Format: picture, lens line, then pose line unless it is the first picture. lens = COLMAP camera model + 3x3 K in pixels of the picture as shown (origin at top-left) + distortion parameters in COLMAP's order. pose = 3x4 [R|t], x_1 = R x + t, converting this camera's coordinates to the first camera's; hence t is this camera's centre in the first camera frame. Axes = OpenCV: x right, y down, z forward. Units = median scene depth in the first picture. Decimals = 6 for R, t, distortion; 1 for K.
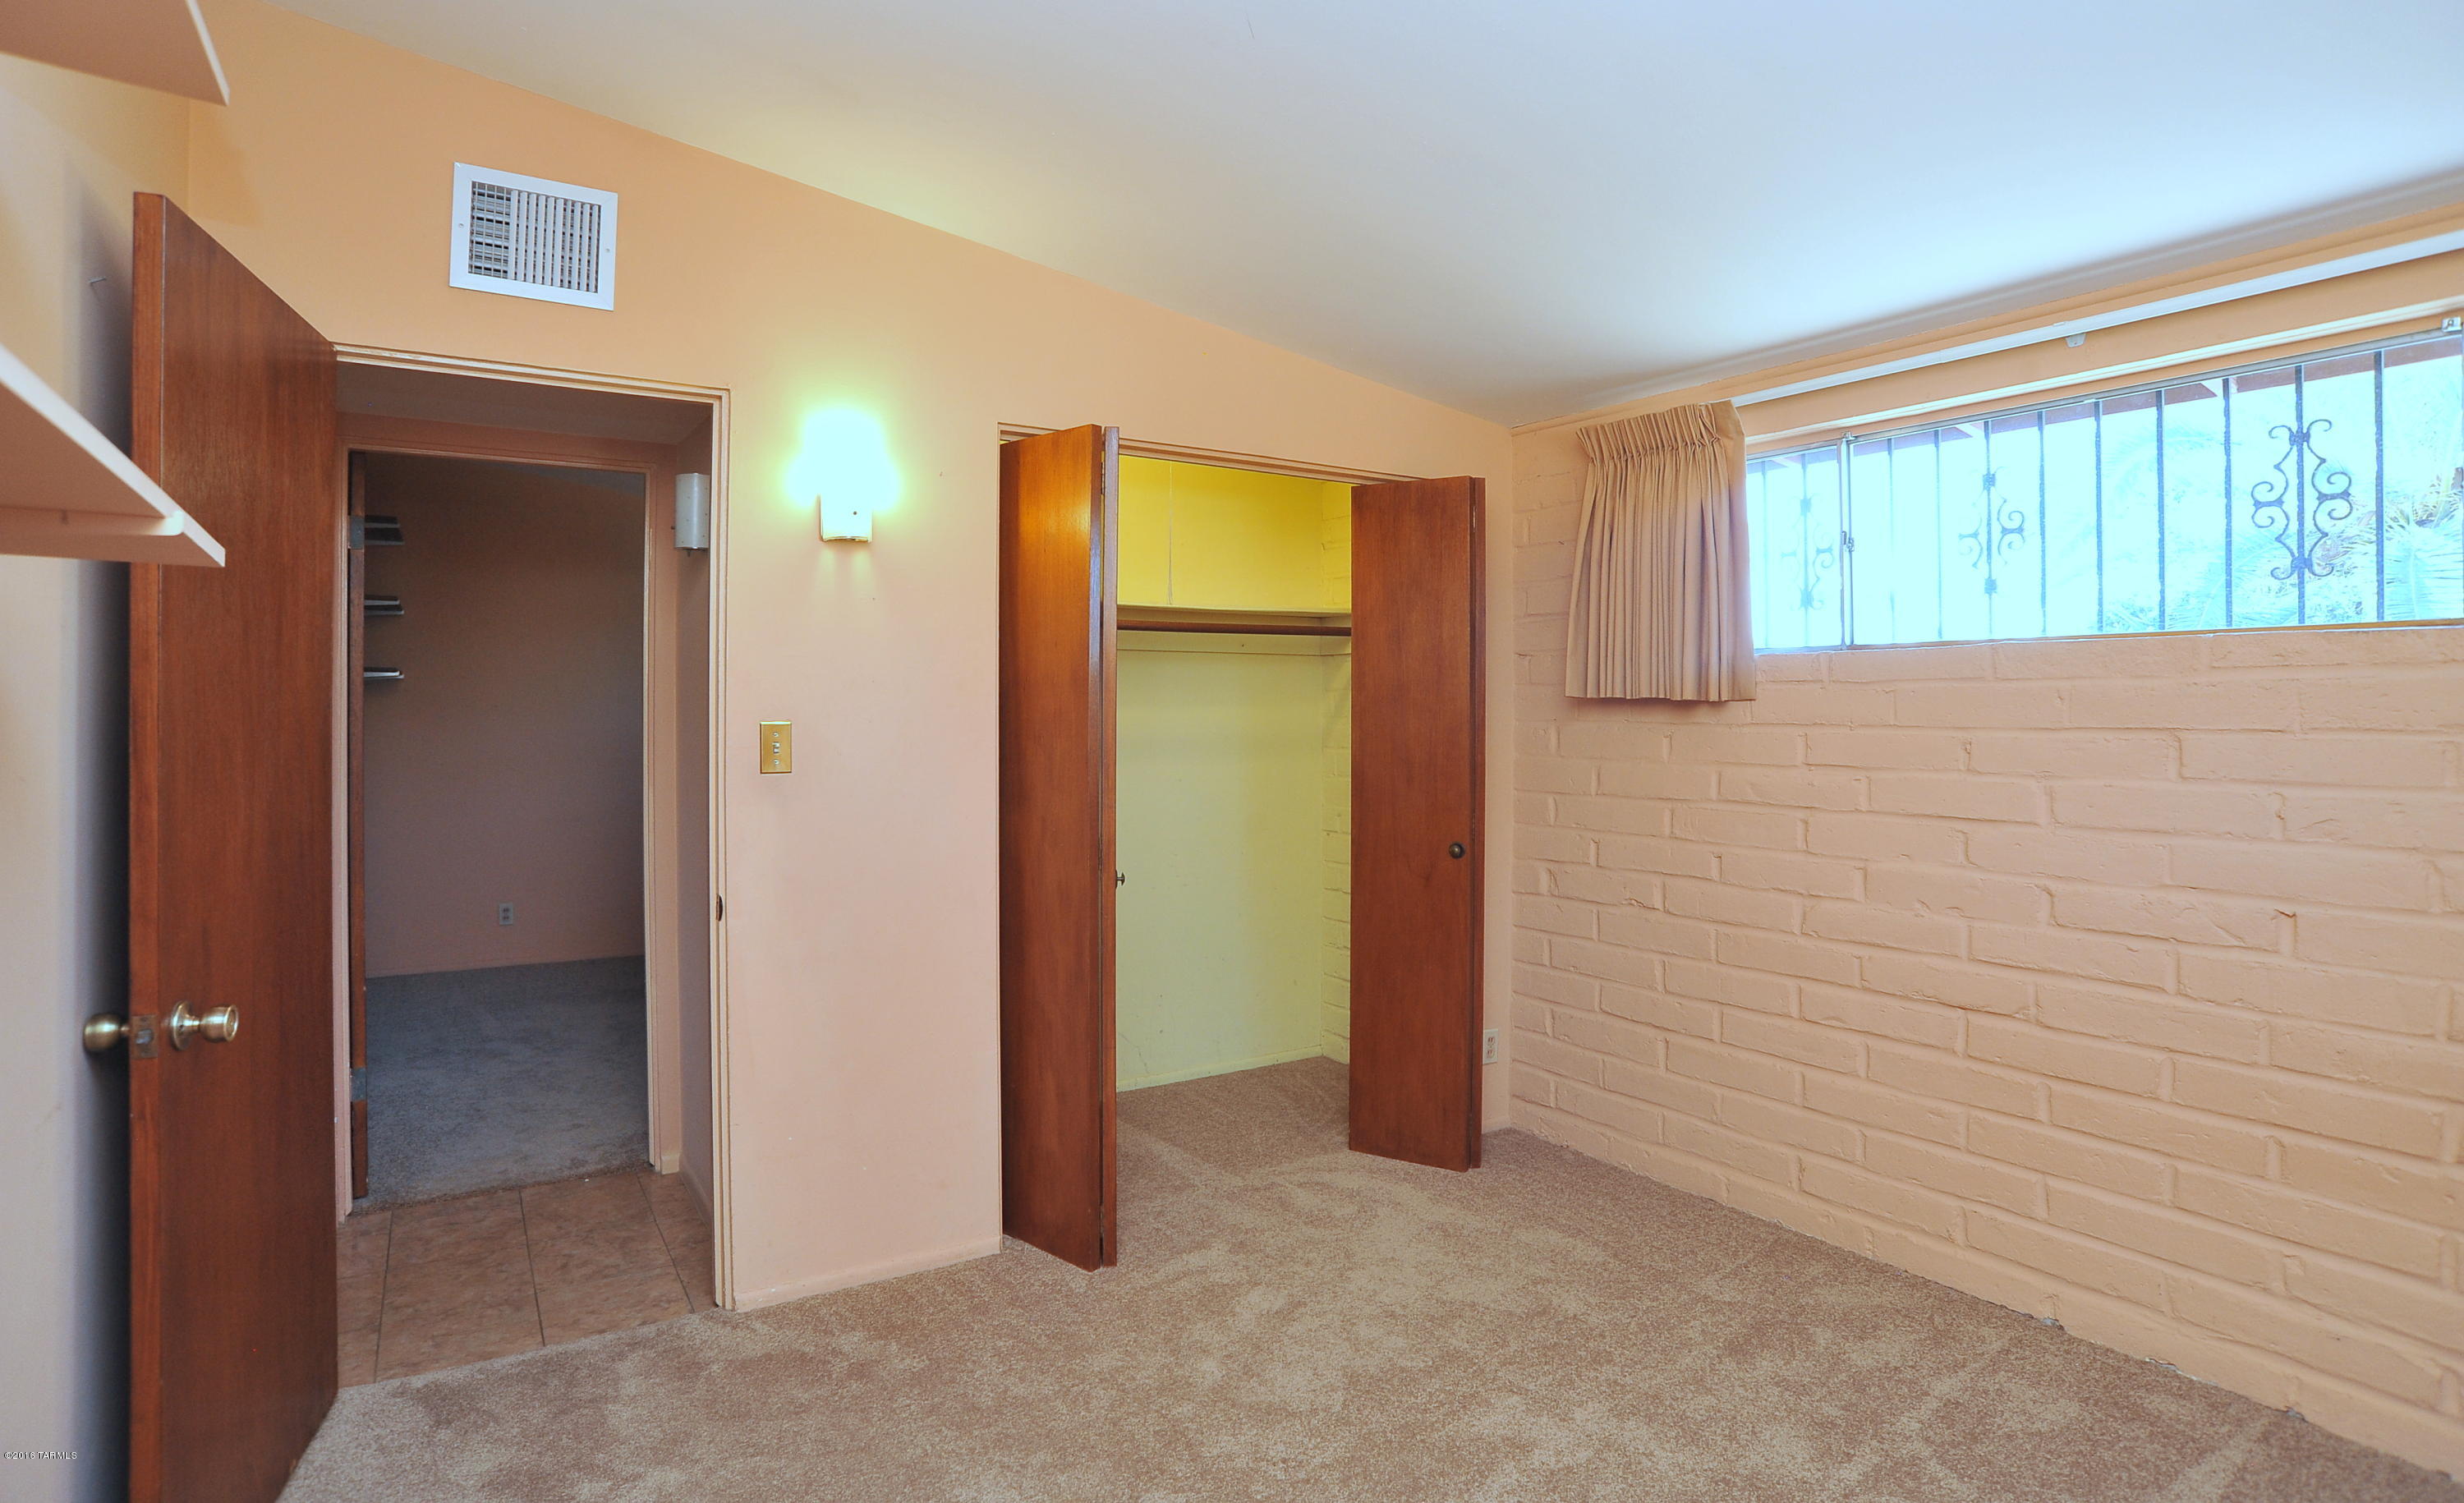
lens RADIAL K [[1276.7, 0, 1235.1], [0, 1276.7, 694.4], [0, 0, 1]] dist [-0.001332, 0.000314]
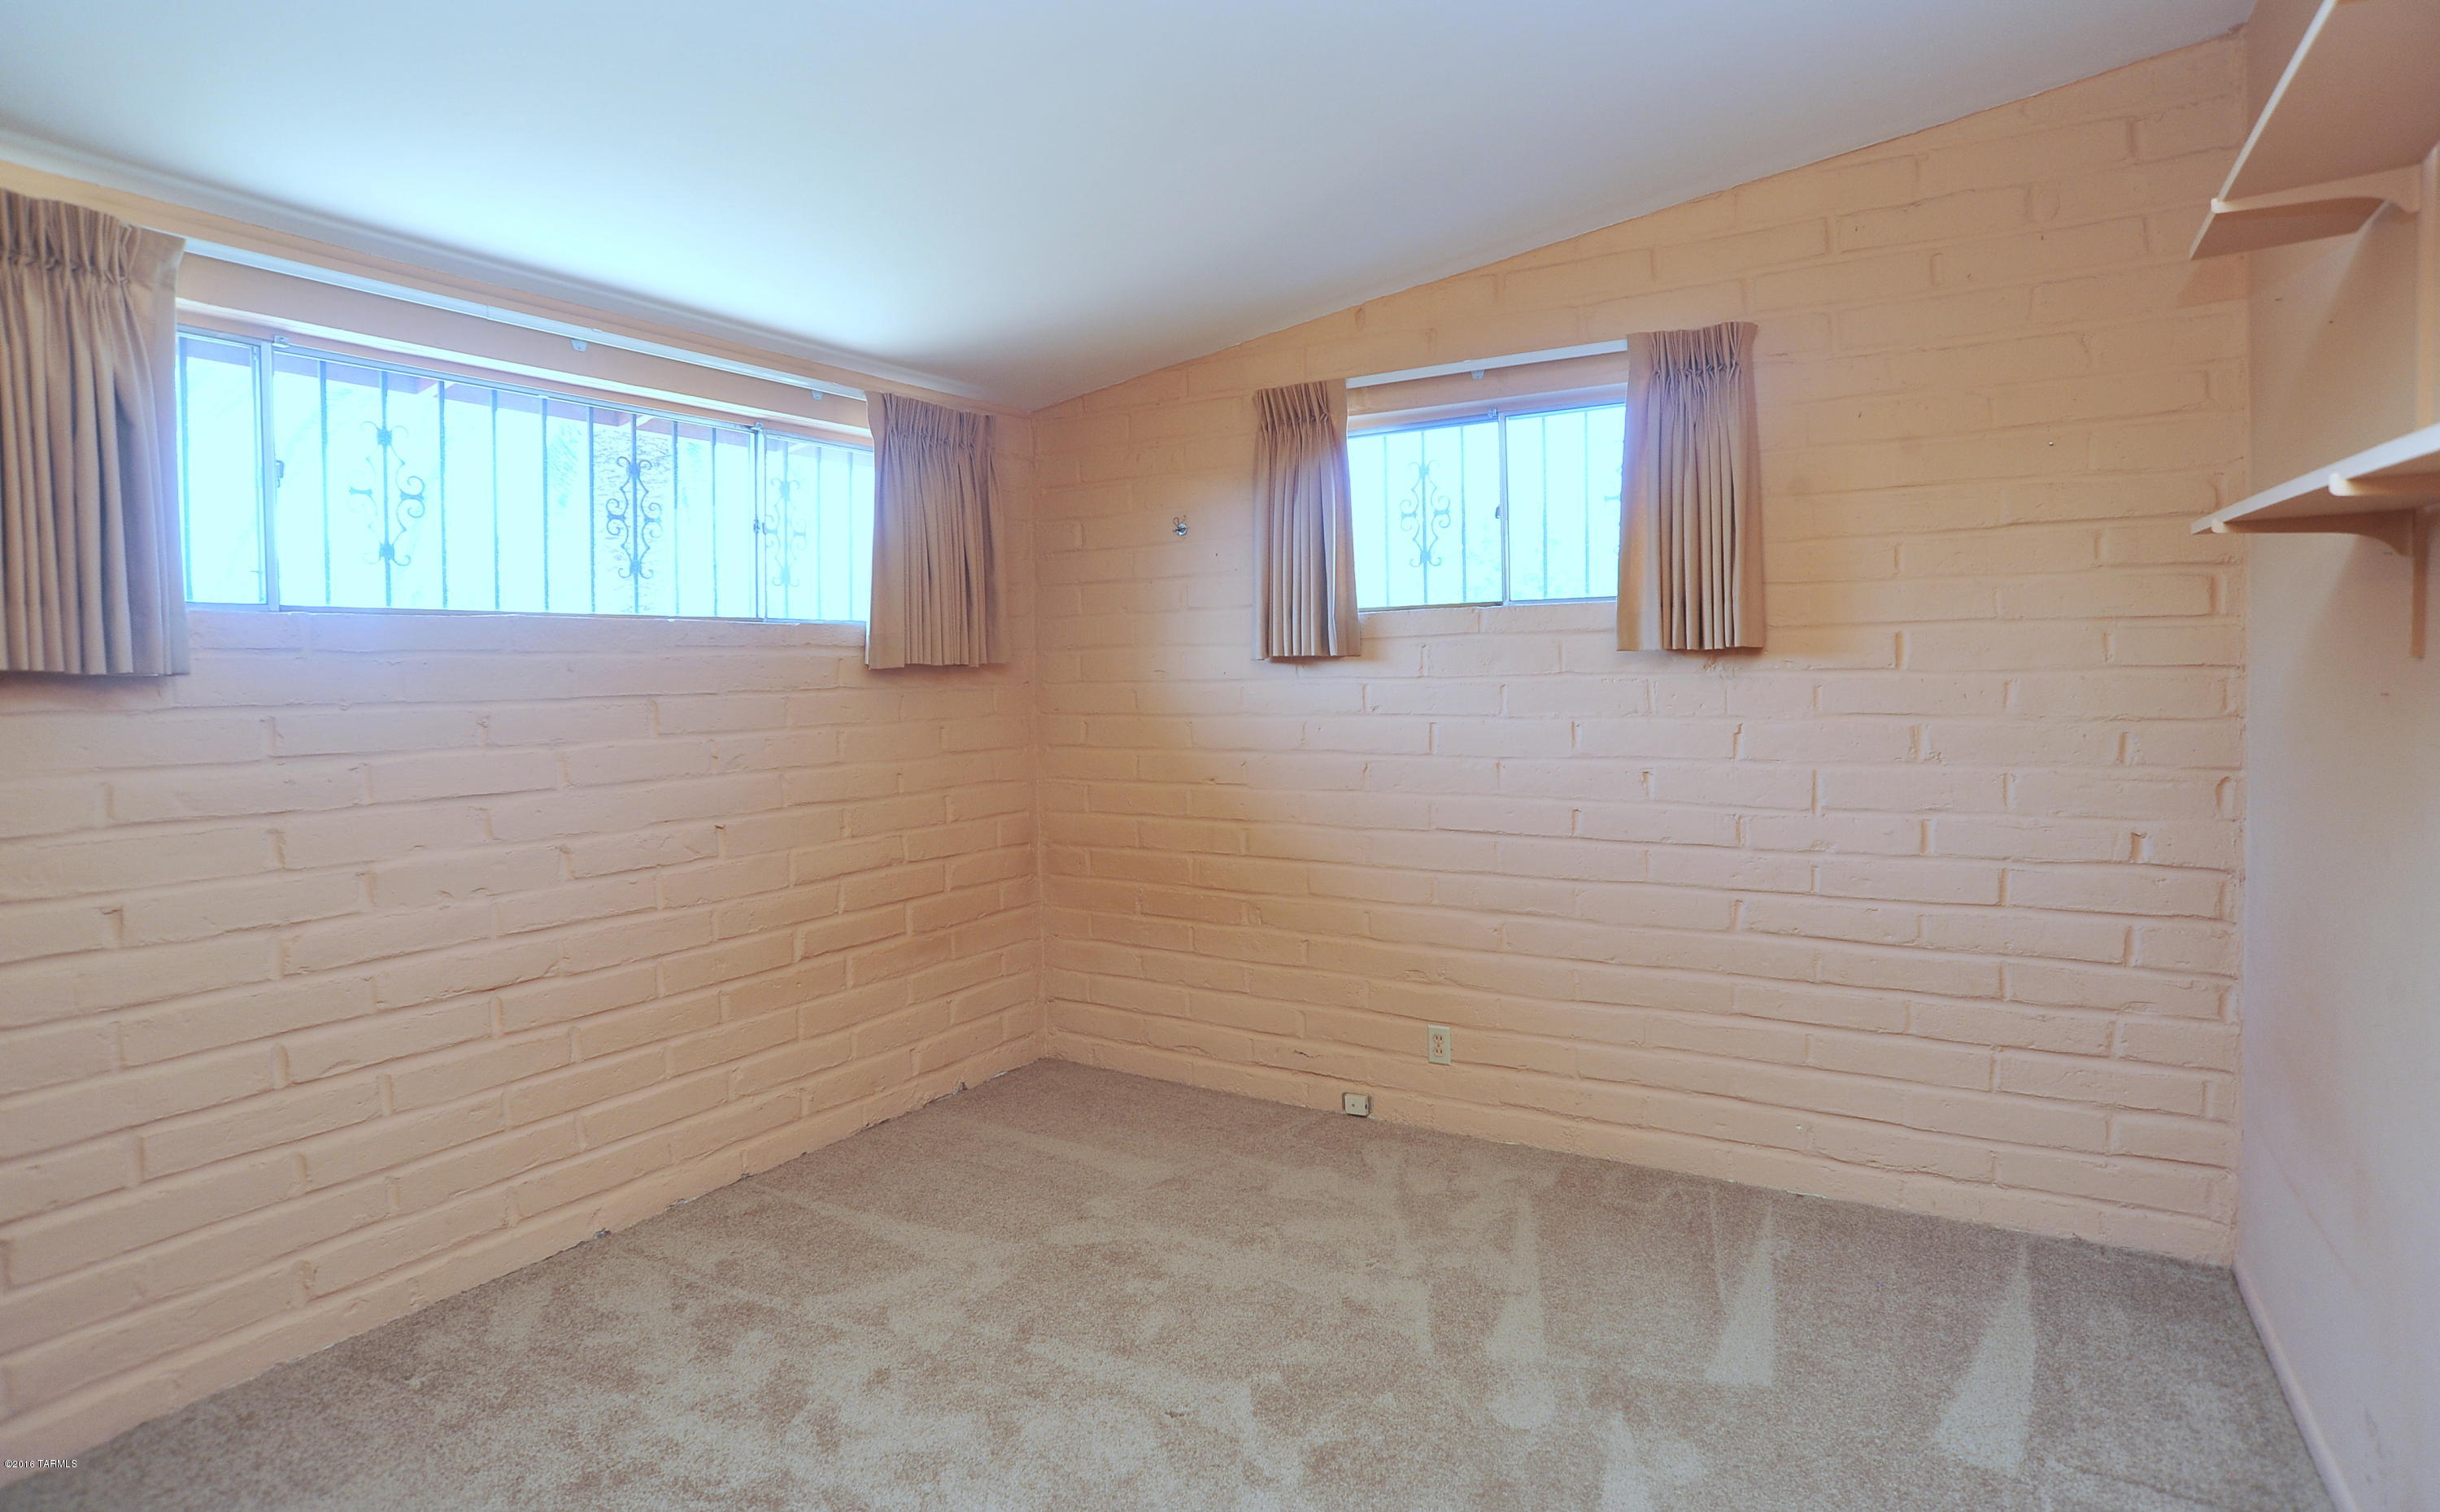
lens RADIAL K [[1354.3, 0, 1223.0], [0, 1354.3, 691.4], [0, 0, 1]] dist [0.002065, 0.000544]
pose [[-0.429660, -0.010288, 0.902932, -0.573920], [0.003538, 0.999908, 0.013077, 0.006829], [-0.902984, 0.008813, -0.429584, 0.896046]]
